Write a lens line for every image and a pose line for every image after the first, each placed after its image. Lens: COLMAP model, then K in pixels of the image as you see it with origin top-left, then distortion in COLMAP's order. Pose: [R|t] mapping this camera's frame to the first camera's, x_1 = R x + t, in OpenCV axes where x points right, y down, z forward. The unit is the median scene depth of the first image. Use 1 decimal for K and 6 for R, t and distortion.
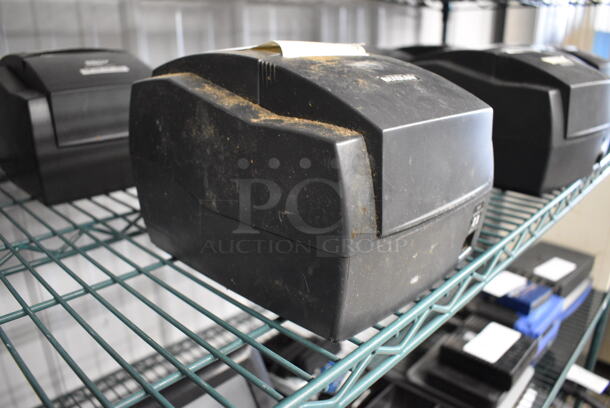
lens RADIAL K [[461.0, 0, 305.0], [0, 461.0, 204.0], [0, 0, 1]] dist [-0.003200, -0.001090]
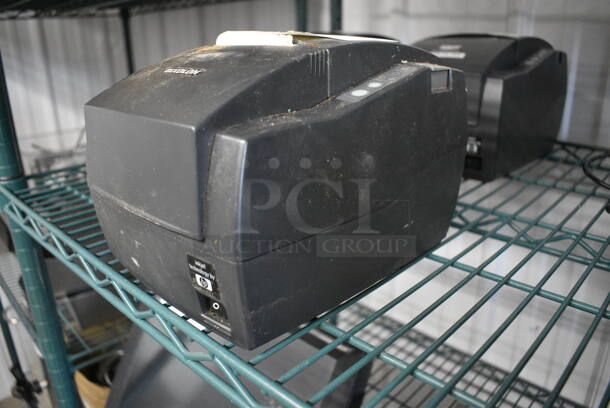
lens RADIAL K [[461.0, 0, 305.0], [0, 461.0, 204.0], [0, 0, 1]] dist [-0.003200, -0.001090]
pose [[0.008620, 0.328408, -0.944496, 0.443498], [-0.309922, 0.898899, 0.309725, -0.147113], [0.950723, 0.290050, 0.109530, 0.416546]]
